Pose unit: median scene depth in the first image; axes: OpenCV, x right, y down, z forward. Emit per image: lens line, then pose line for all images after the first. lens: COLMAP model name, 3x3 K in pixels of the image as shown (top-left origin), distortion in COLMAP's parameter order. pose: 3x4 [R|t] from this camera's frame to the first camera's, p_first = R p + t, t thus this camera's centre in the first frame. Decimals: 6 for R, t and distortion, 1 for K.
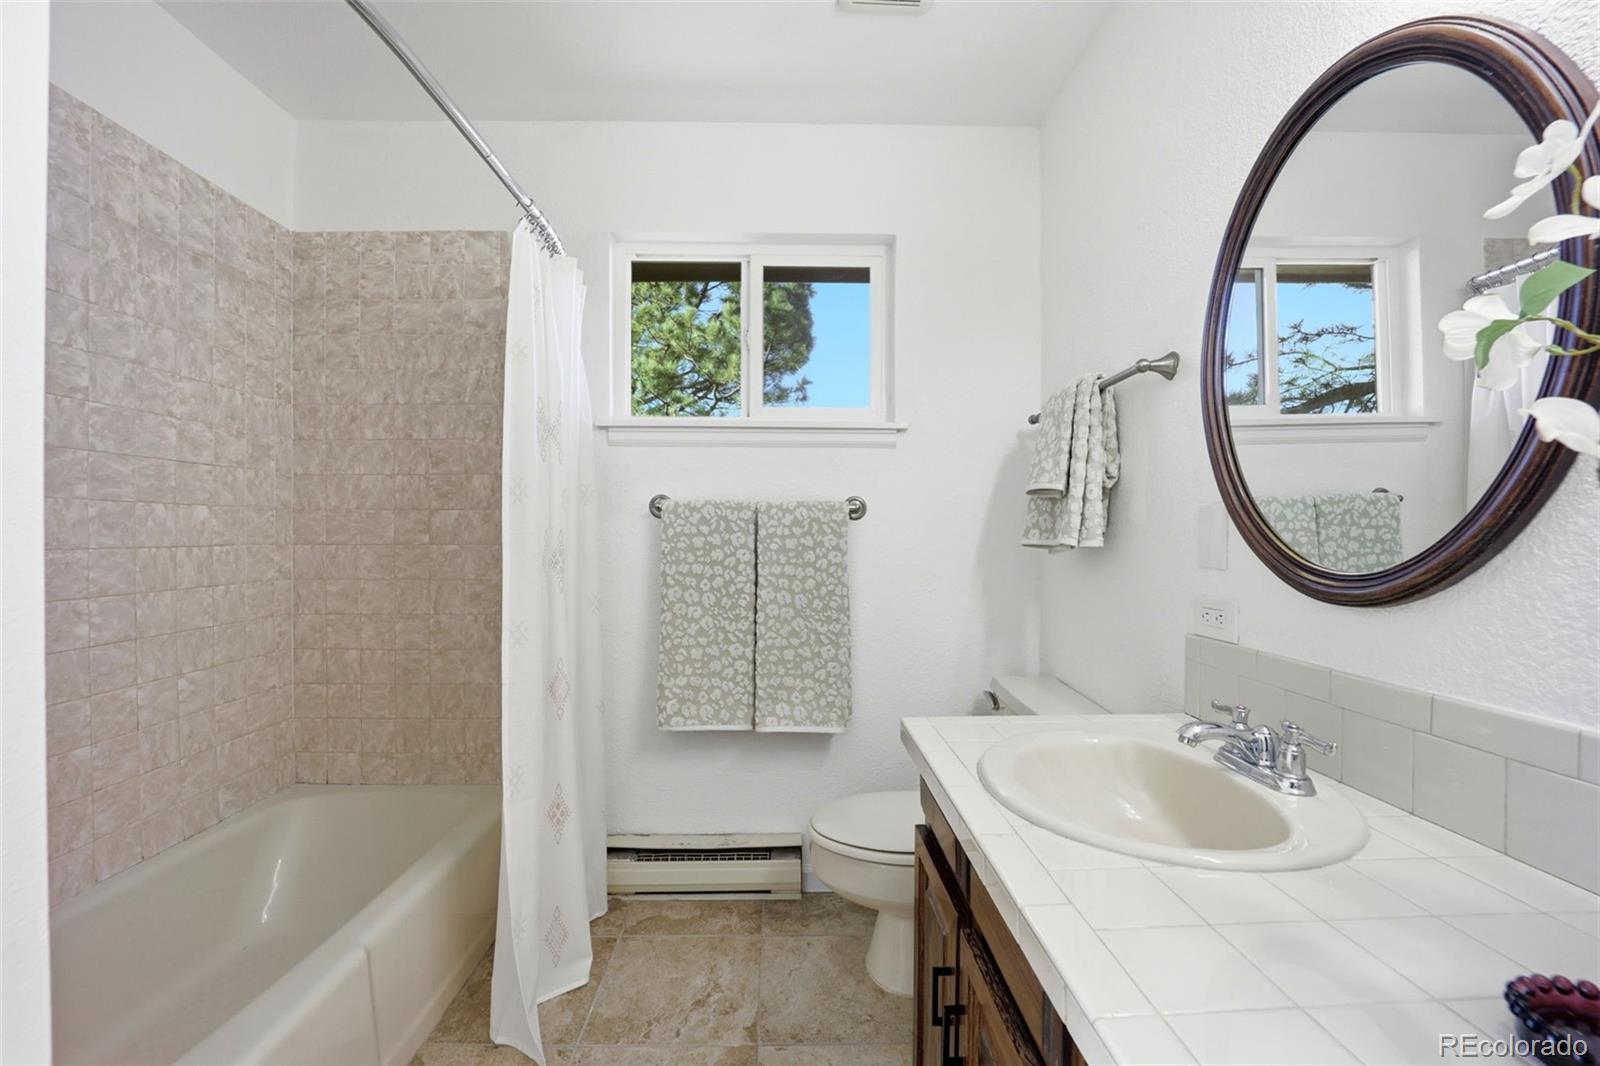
lens RADIAL K [[663.2, 0, 799.4], [0, 663.2, 540.5], [0, 0, 1]] dist [-0.015133, -0.000270]
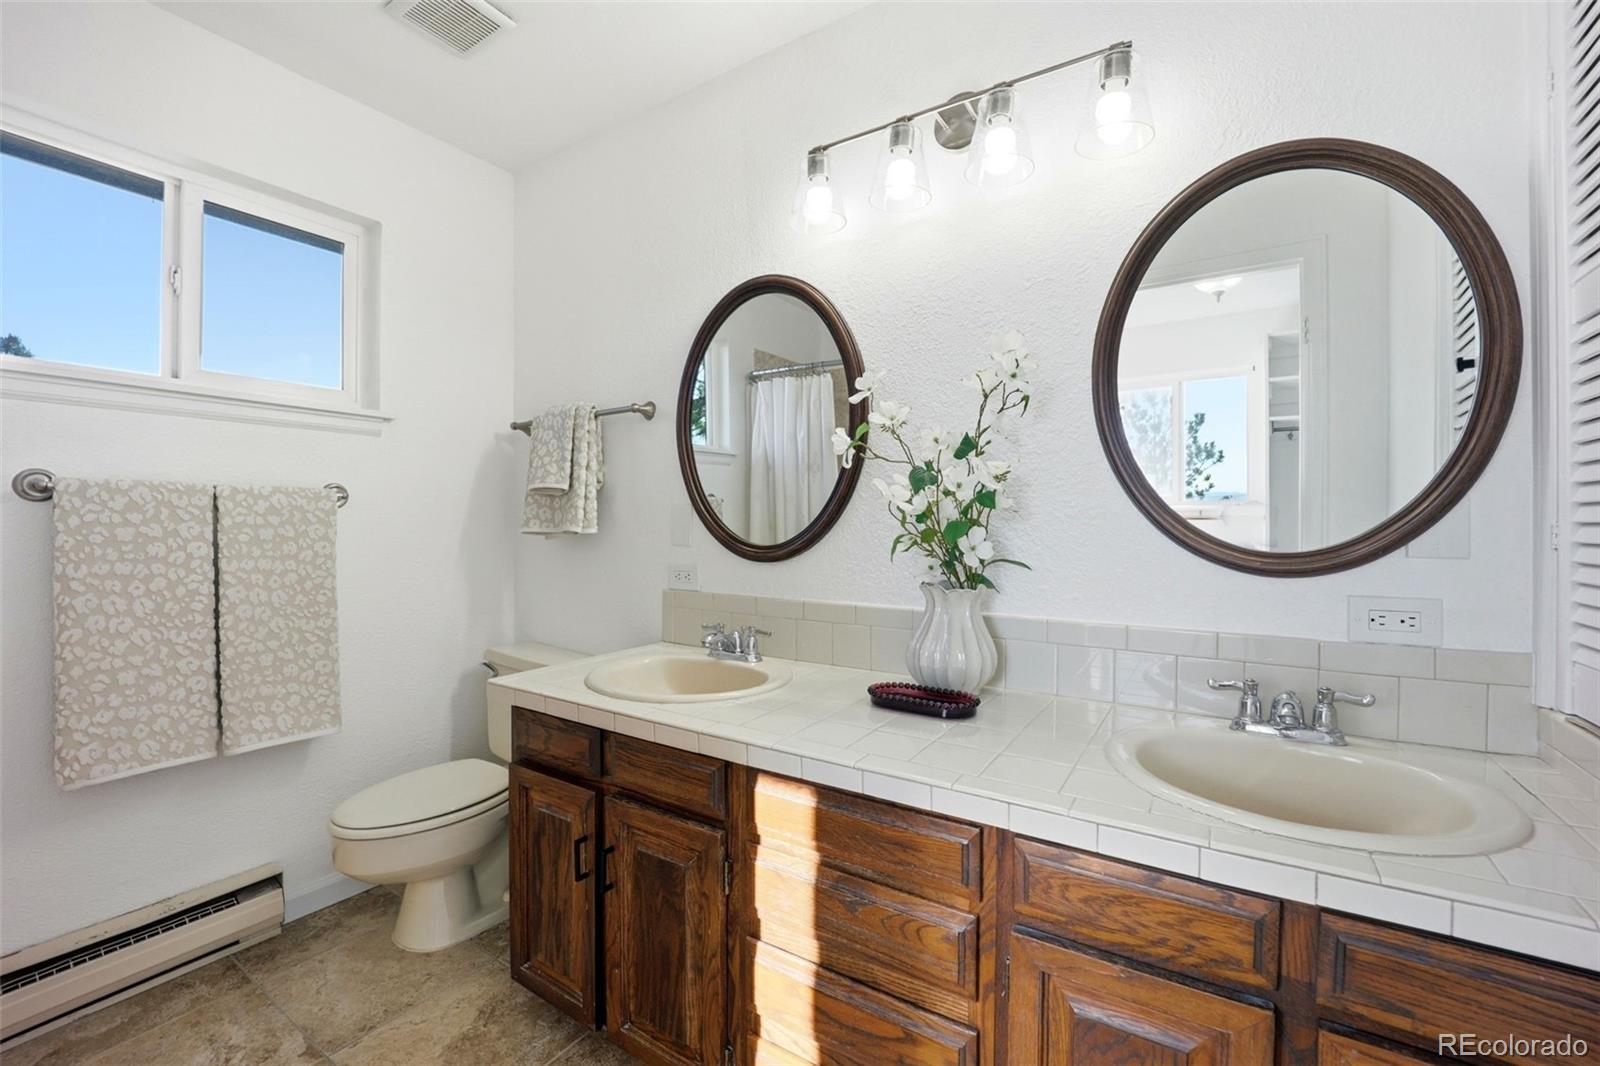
lens RADIAL K [[668.2, 0, 799.1], [0, 668.2, 522.9], [0, 0, 1]] dist [-0.001578, -0.000247]
pose [[0.565127, 0.000074, 0.825004, -0.350632], [0.004506, 0.999985, -0.003176, -0.004304], [-0.824992, 0.005512, 0.565118, -0.090680]]
